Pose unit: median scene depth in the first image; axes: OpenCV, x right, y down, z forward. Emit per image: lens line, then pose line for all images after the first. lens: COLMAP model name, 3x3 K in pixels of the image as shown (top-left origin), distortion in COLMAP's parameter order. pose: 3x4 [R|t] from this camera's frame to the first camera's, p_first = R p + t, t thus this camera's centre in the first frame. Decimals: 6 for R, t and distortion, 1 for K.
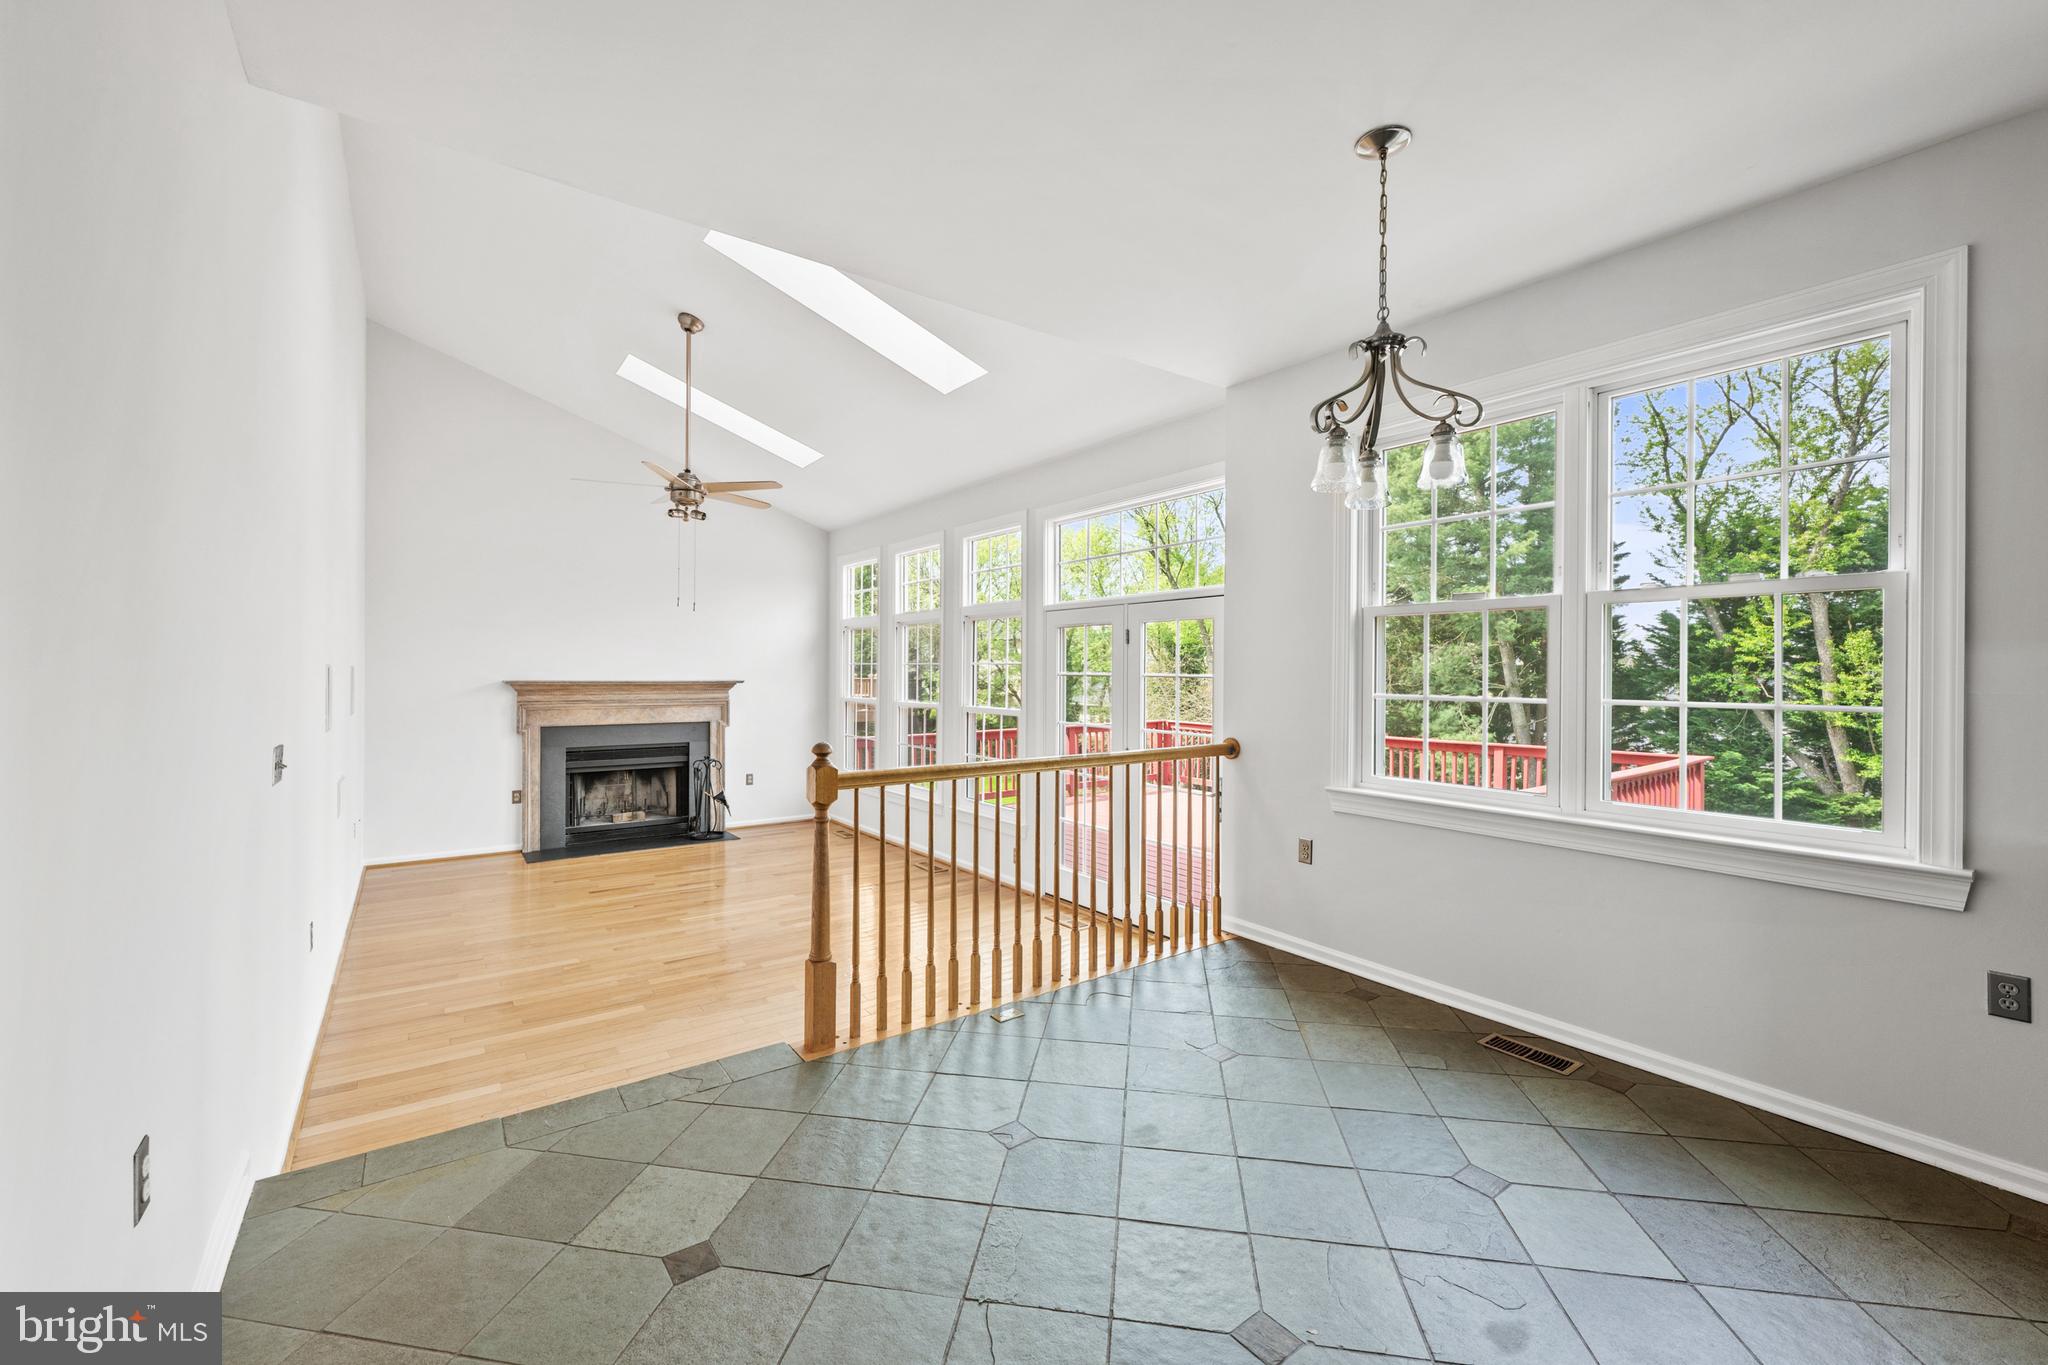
lens RADIAL K [[824.6, 0, 1026.5], [0, 824.6, 667.8], [0, 0, 1]] dist [-0.001472, -0.000877]
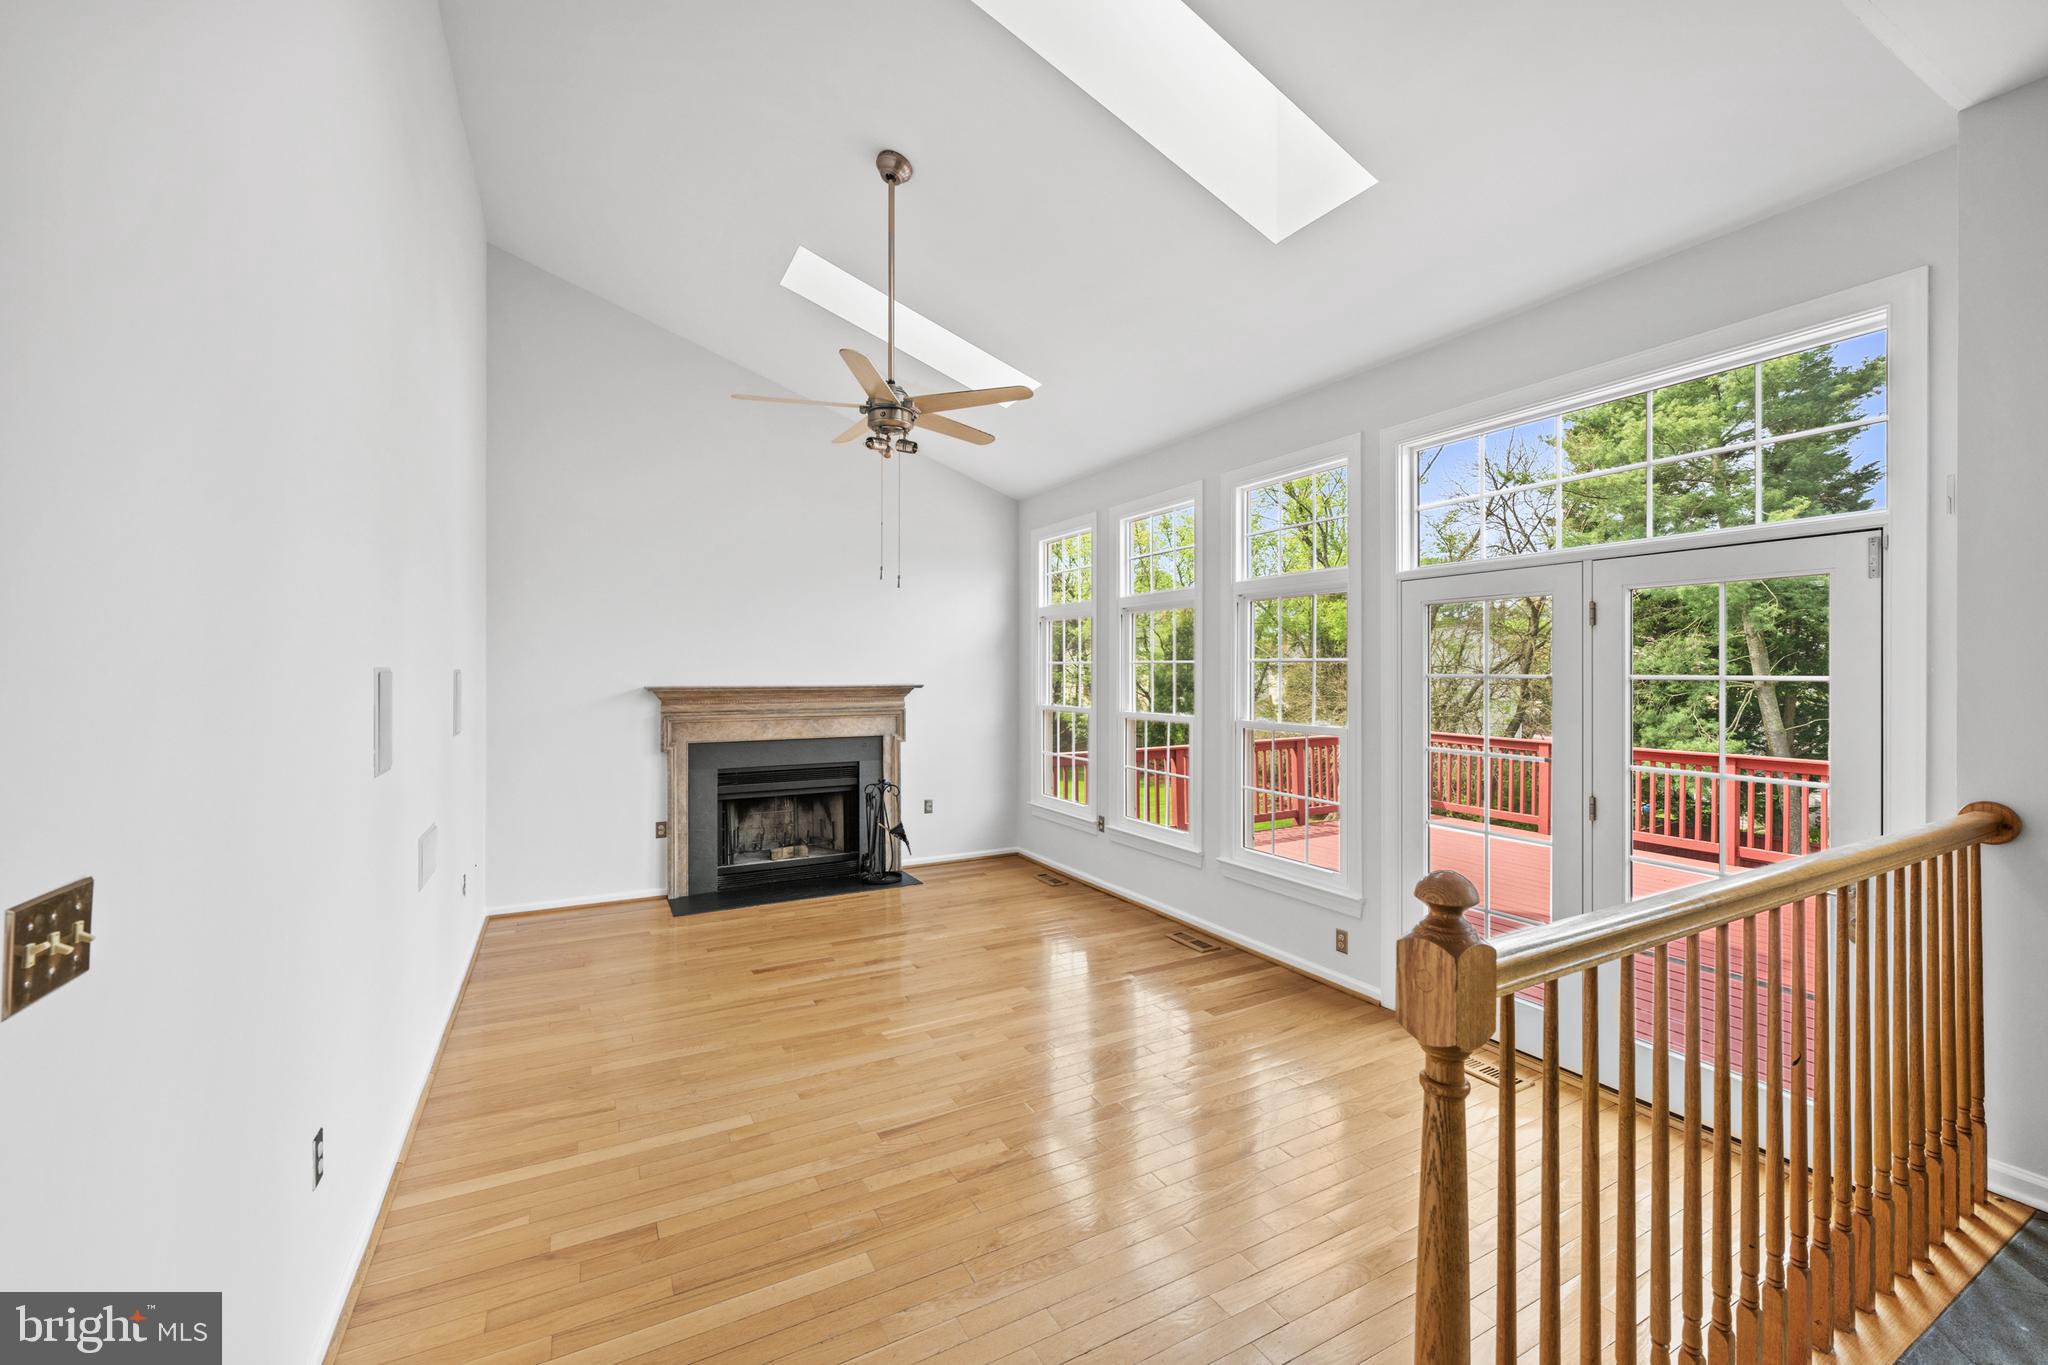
lens RADIAL K [[824.6, 0, 1026.1], [0, 824.6, 663.3], [0, 0, 1]] dist [-0.001472, -0.000877]
pose [[0.990697, -0.007514, -0.135878, -0.138832], [0.006788, 0.999960, -0.005810, -0.000159], [0.135916, 0.004833, 0.990709, 0.224048]]
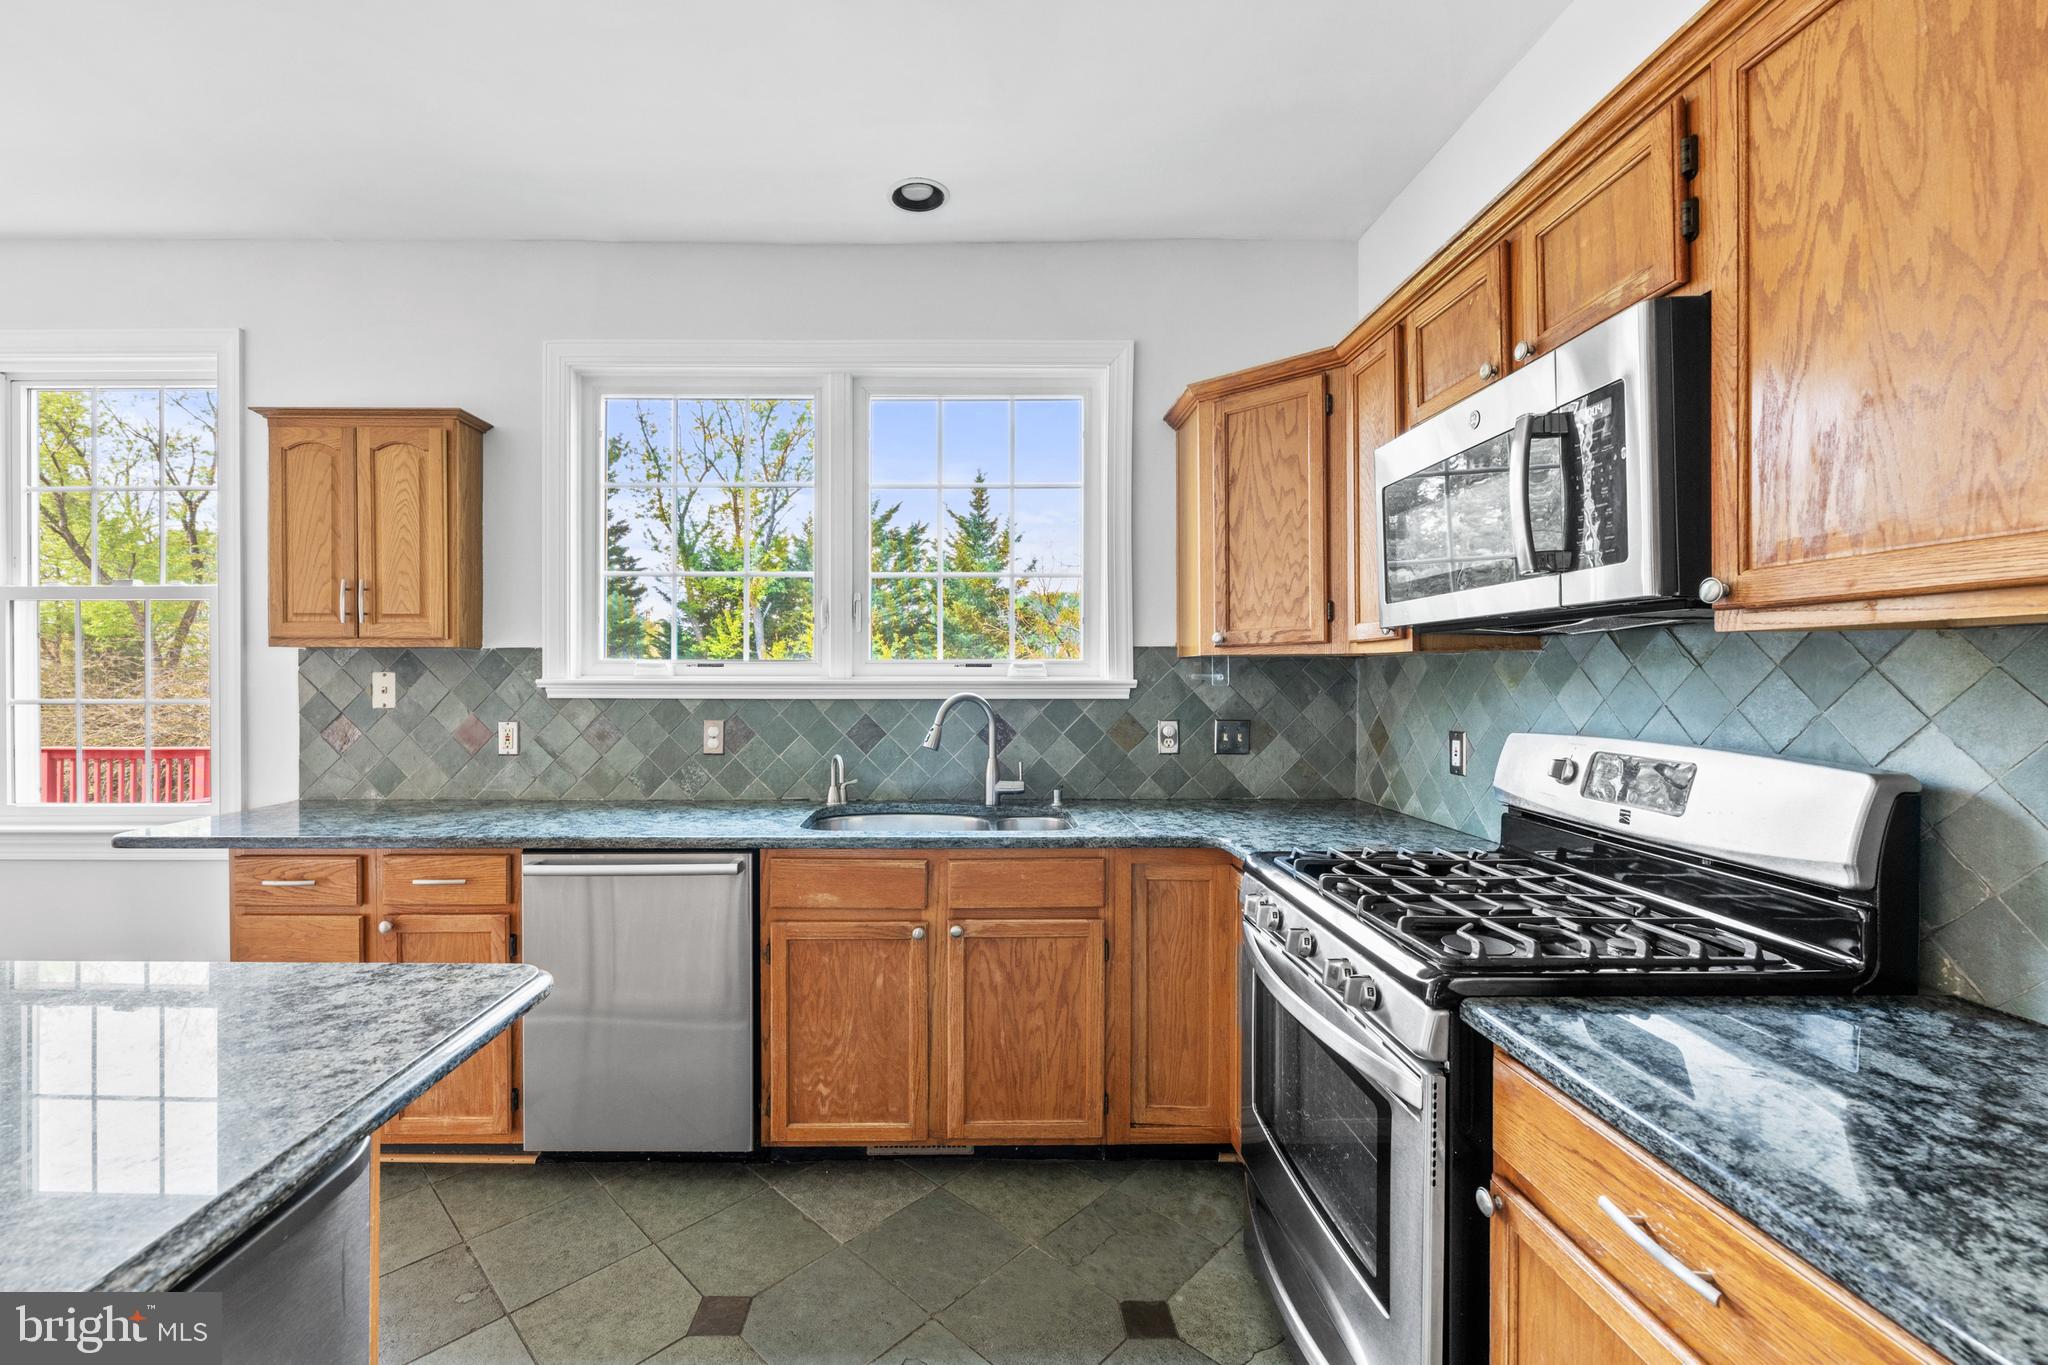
lens RADIAL K [[824.6, 0, 968.3], [0, 824.6, 685.5], [0, 0, 1]] dist [-0.001472, -0.000877]
pose [[0.583813, -0.018069, 0.811687, 0.209695], [0.000026, 0.999753, 0.022237, 0.000340], [-0.811888, -0.012962, 0.583669, -0.174596]]
